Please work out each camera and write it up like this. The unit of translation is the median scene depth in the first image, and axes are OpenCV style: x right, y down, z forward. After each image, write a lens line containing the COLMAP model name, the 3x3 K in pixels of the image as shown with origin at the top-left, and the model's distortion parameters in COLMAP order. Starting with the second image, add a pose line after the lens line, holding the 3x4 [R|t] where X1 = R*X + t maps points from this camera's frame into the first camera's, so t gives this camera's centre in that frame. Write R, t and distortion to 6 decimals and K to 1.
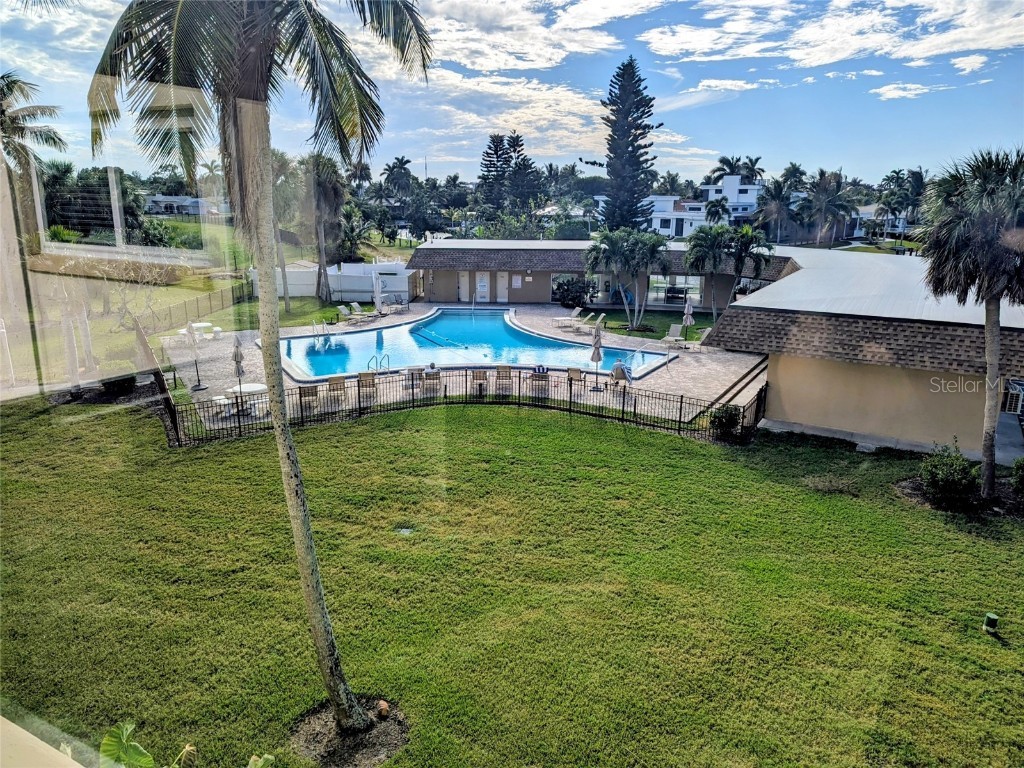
lens RADIAL K [[755.9, 0, 512.7], [0, 755.9, 386.5], [0, 0, 1]] dist [0.034635, -0.005698]
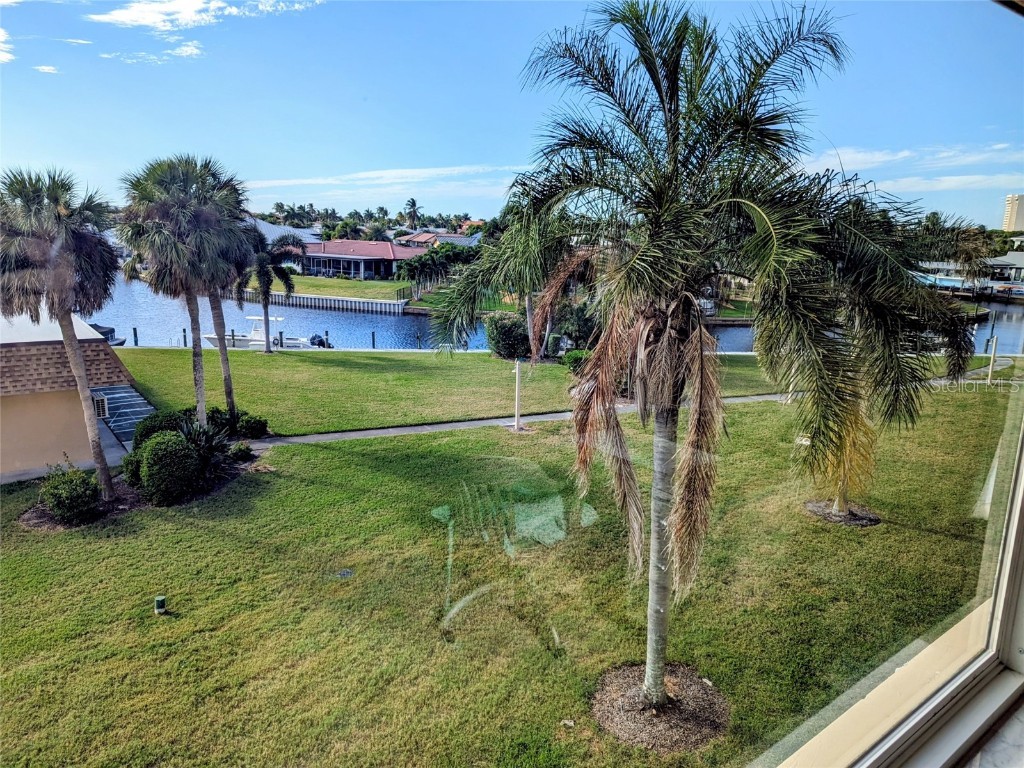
lens RADIAL K [[755.9, 0, 513.0], [0, 755.9, 383.7], [0, 0, 1]] dist [0.034635, -0.005698]
pose [[0.367918, -0.192578, 0.909698, -0.109120], [0.214030, 0.969589, 0.118694, -0.017285], [-0.904891, 0.151033, 0.397947, 0.057040]]
